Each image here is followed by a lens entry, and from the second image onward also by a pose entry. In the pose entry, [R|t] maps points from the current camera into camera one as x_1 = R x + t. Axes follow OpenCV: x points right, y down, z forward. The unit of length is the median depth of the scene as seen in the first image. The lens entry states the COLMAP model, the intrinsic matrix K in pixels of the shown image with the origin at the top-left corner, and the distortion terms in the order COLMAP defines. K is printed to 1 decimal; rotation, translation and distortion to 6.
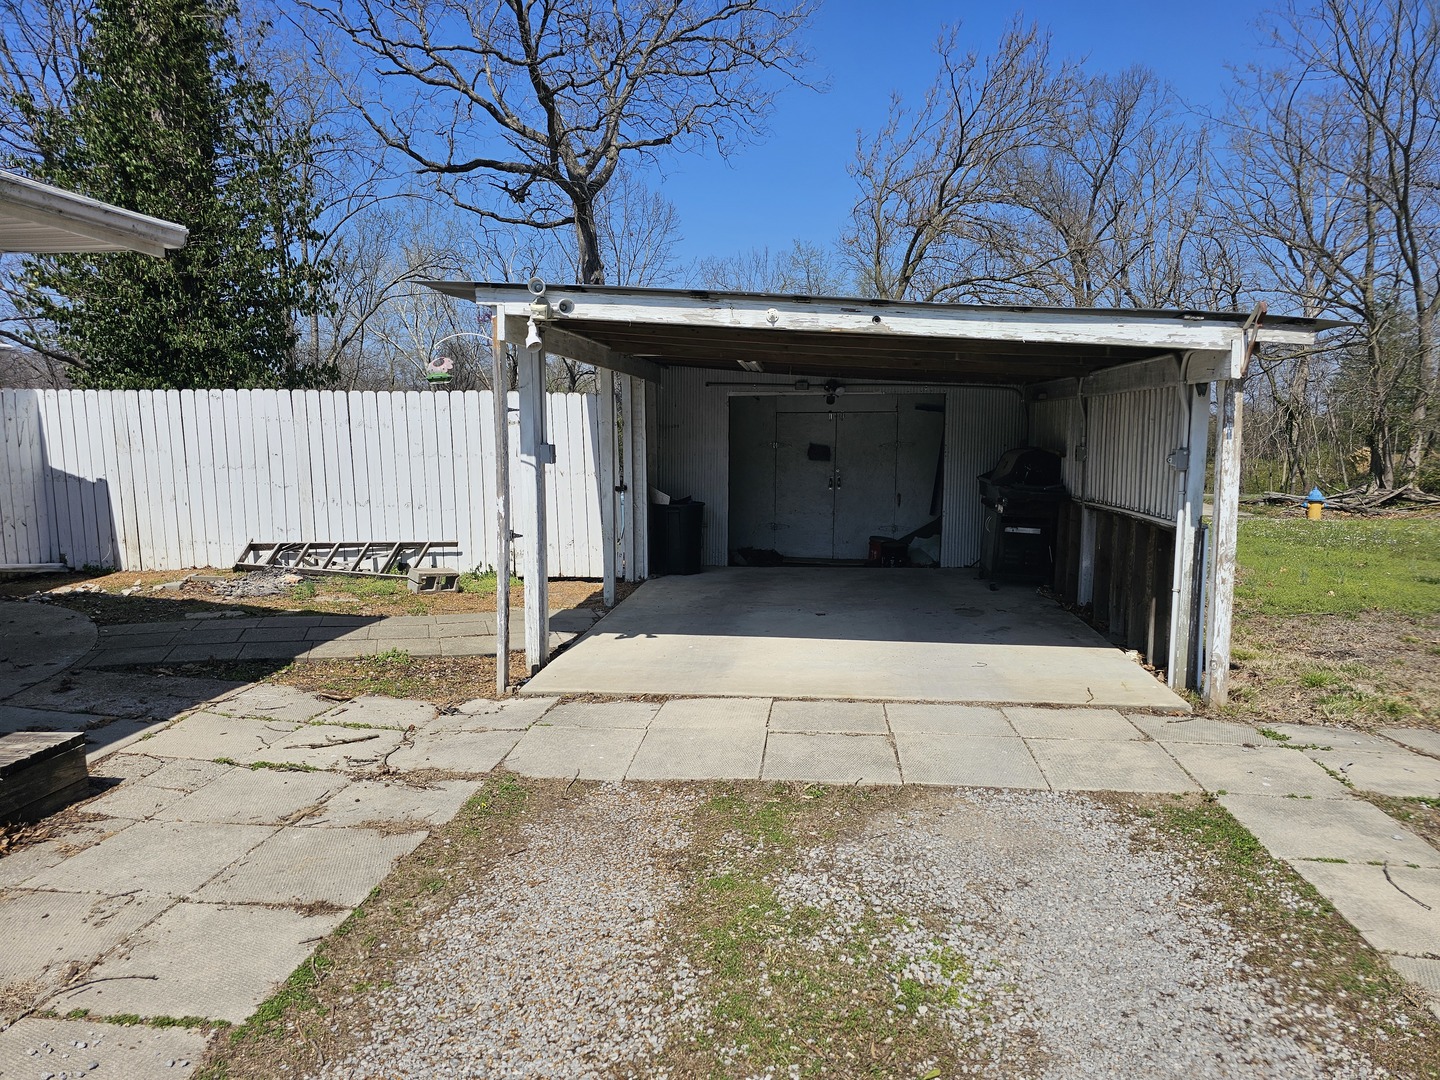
lens RADIAL K [[966.0, 0, 721.7], [0, 966.0, 545.9], [0, 0, 1]] dist [0.050399, -0.033118]
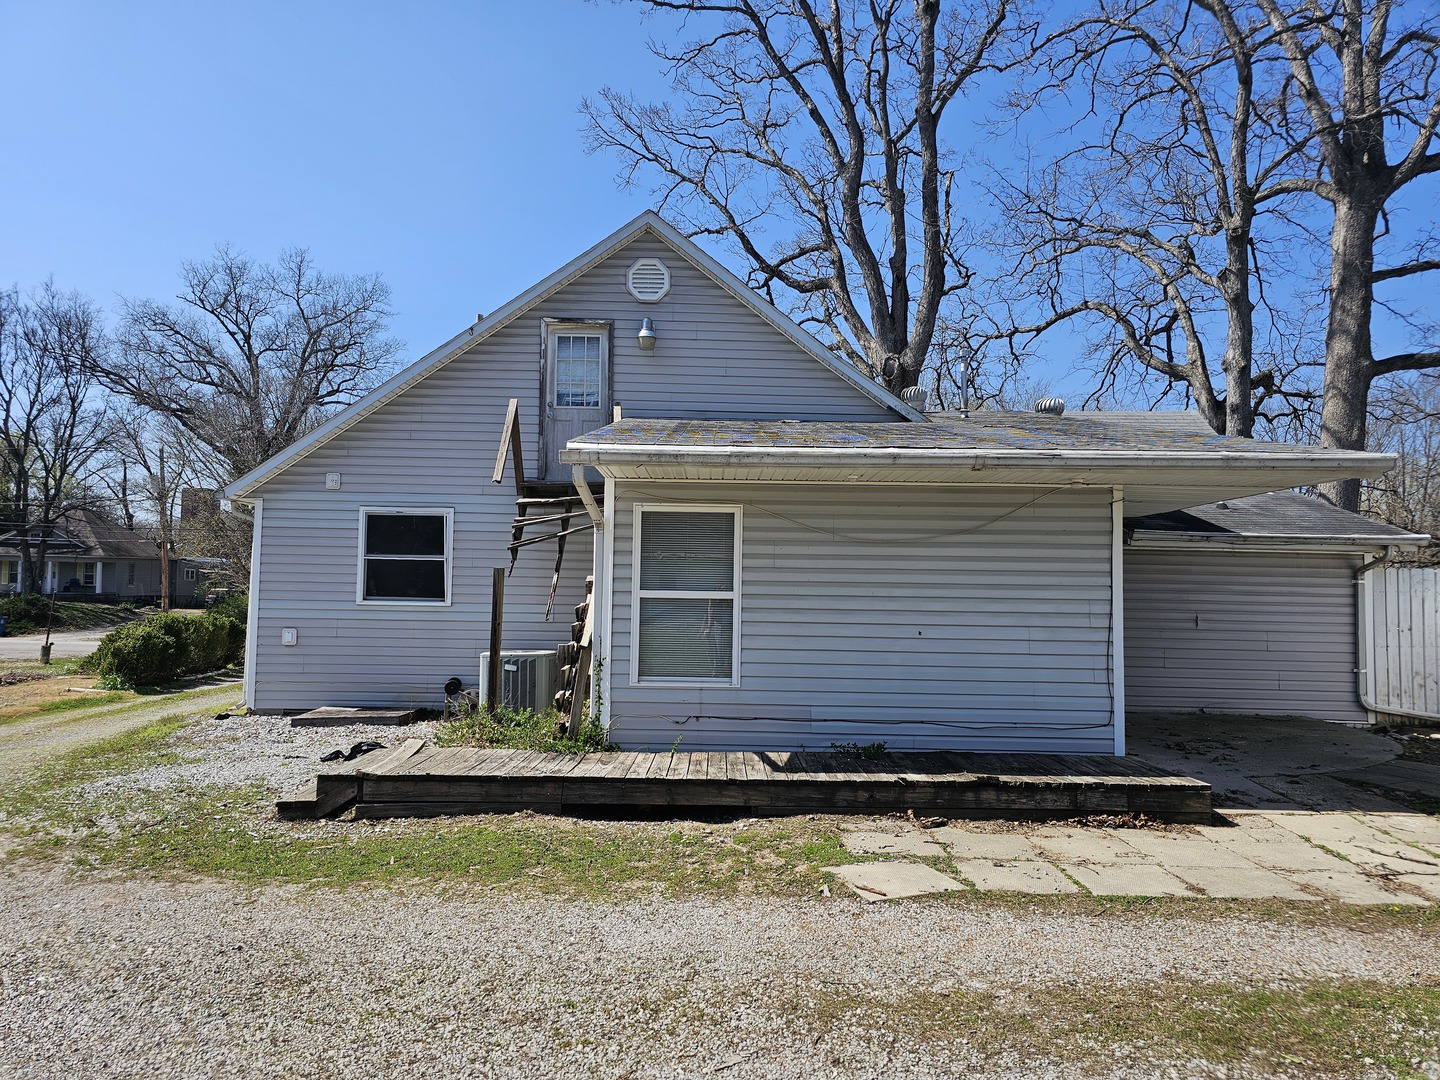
lens RADIAL K [[966.0, 0, 720.0], [0, 966.0, 540.5], [0, 0, 1]] dist [0.050399, -0.033118]
pose [[0.119876, -0.043052, -0.991855, 1.056598], [-0.132984, 0.989360, -0.059016, -0.010353], [0.983842, 0.138975, 0.112876, -0.063269]]
